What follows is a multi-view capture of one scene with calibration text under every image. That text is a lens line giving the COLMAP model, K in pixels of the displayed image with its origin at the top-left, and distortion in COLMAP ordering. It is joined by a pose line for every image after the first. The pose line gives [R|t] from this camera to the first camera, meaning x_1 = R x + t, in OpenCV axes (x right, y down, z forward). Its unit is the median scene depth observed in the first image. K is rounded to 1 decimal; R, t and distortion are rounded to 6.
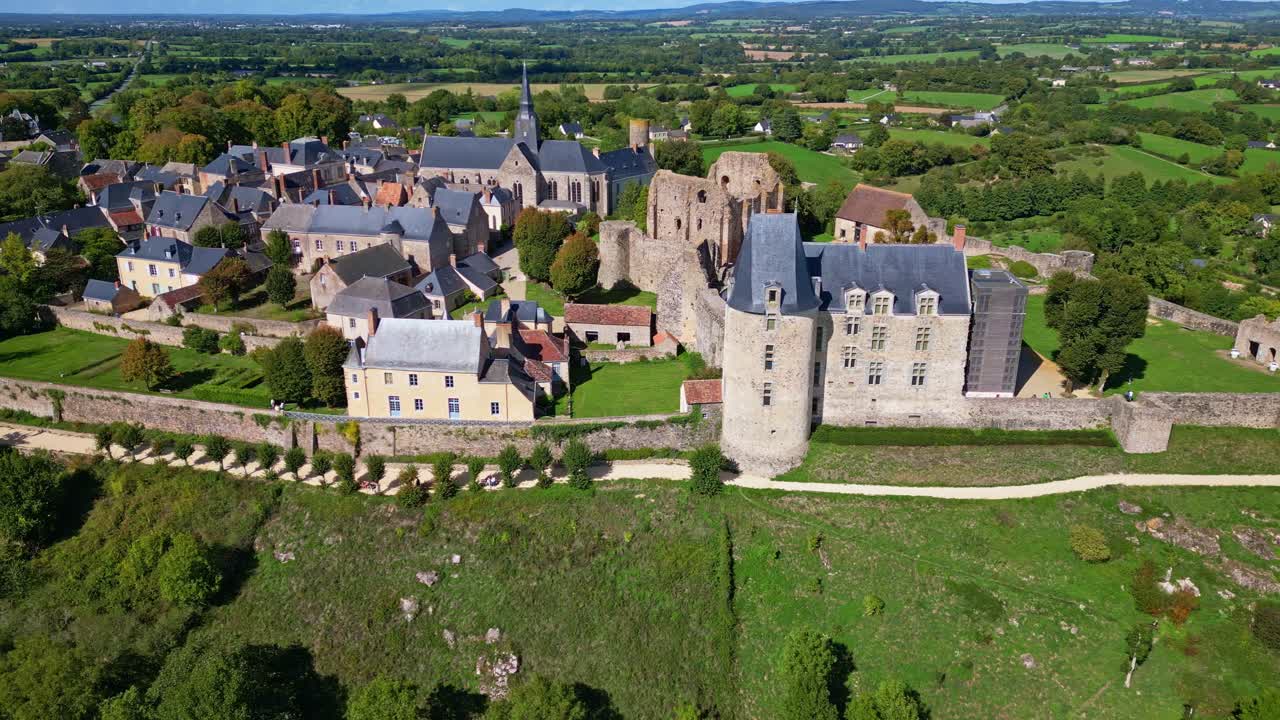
lens RADIAL K [[927.9, 0, 635.2], [0, 927.9, 360.3], [0, 0, 1]] dist [0.082537, -0.085238]
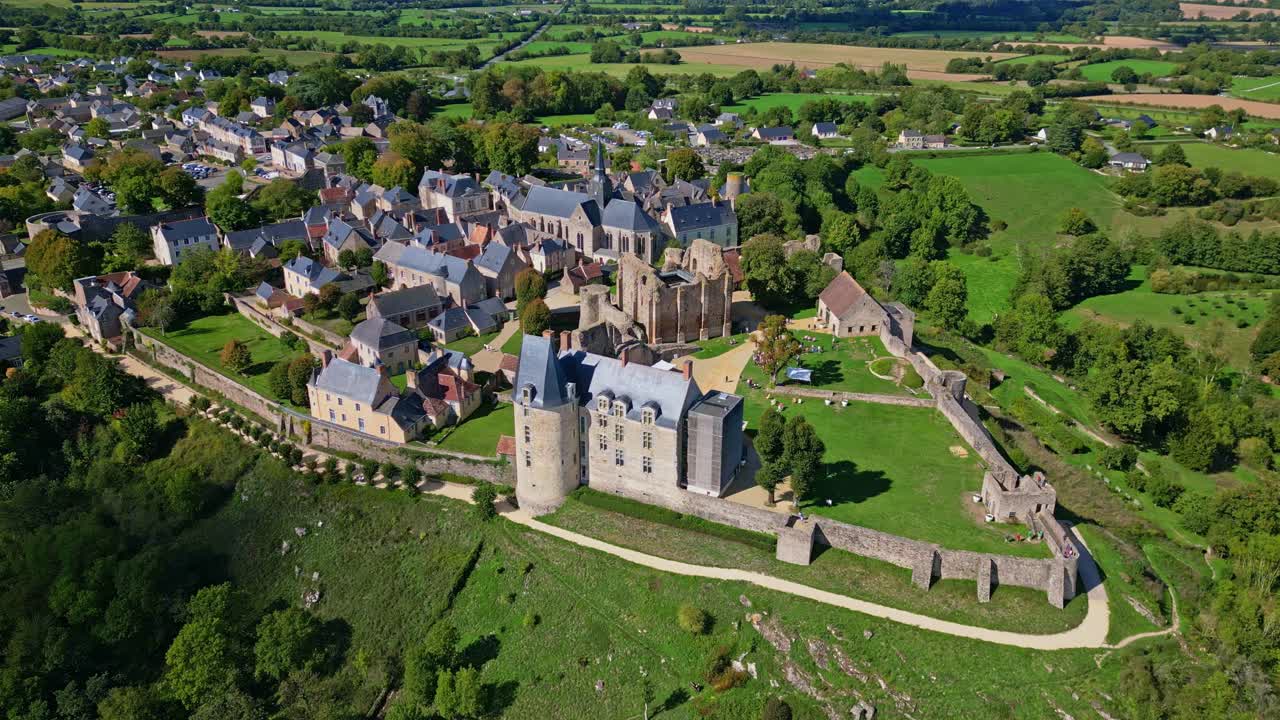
lens RADIAL K [[927.9, 0, 640.7], [0, 927.9, 358.1], [0, 0, 1]] dist [0.082537, -0.085238]
pose [[0.916080, 0.163514, -0.366142, 0.726989], [-0.142086, 0.986204, 0.084929, -0.238019], [0.374978, -0.025778, 0.926675, -0.220909]]
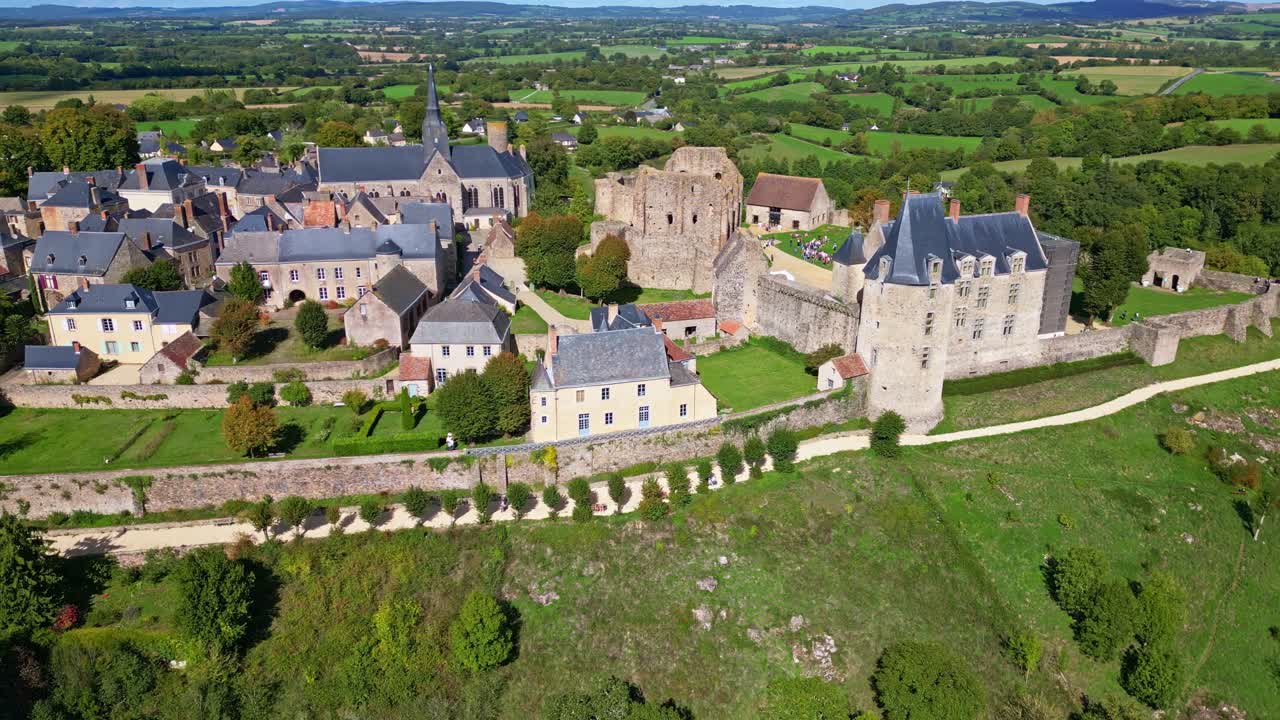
lens RADIAL K [[927.9, 0, 630.9], [0, 927.9, 363.2], [0, 0, 1]] dist [0.082537, -0.085238]
pose [[0.919253, -0.135764, 0.369517, -0.541220], [0.135090, 0.990442, 0.027832, -0.032411], [-0.369764, 0.024333, 0.928807, 0.091504]]
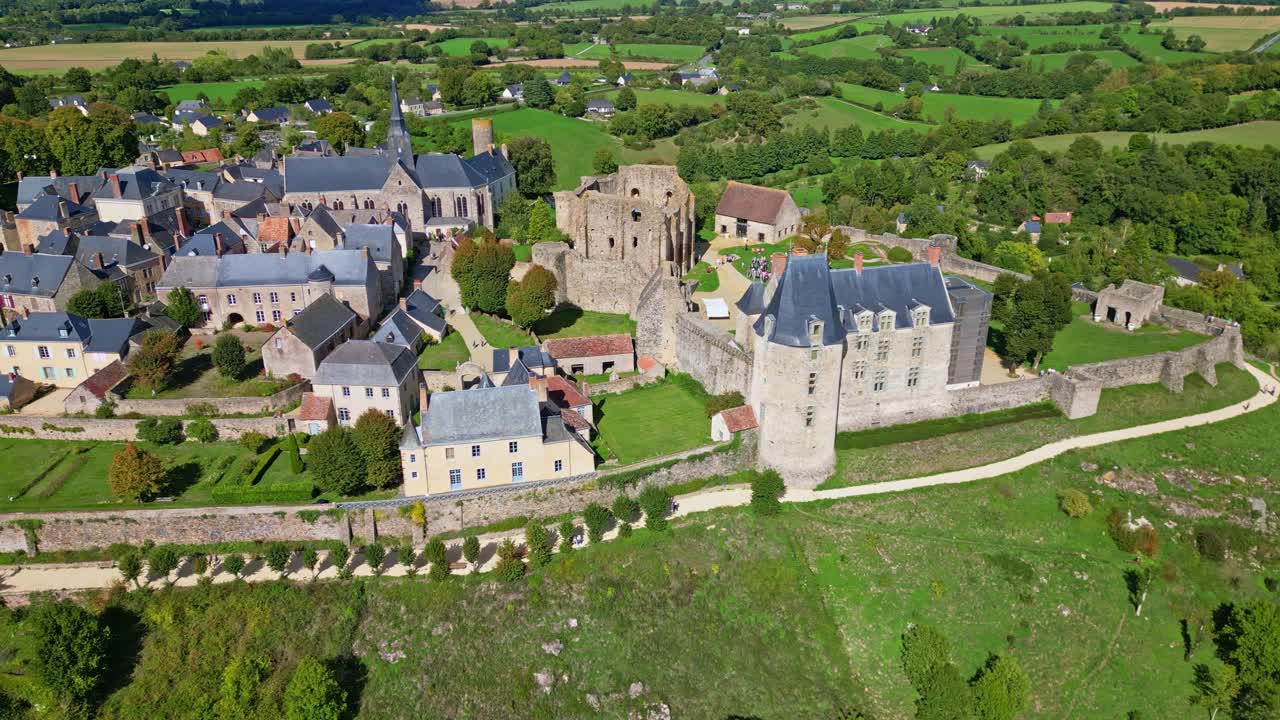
lens RADIAL K [[927.9, 0, 630.5], [0, 927.9, 361.0], [0, 0, 1]] dist [0.082537, -0.085238]
pose [[0.948125, -0.128530, 0.290756, -0.342302], [0.112254, 0.991064, 0.072055, -0.121221], [-0.297419, -0.035679, 0.954080, 0.011012]]
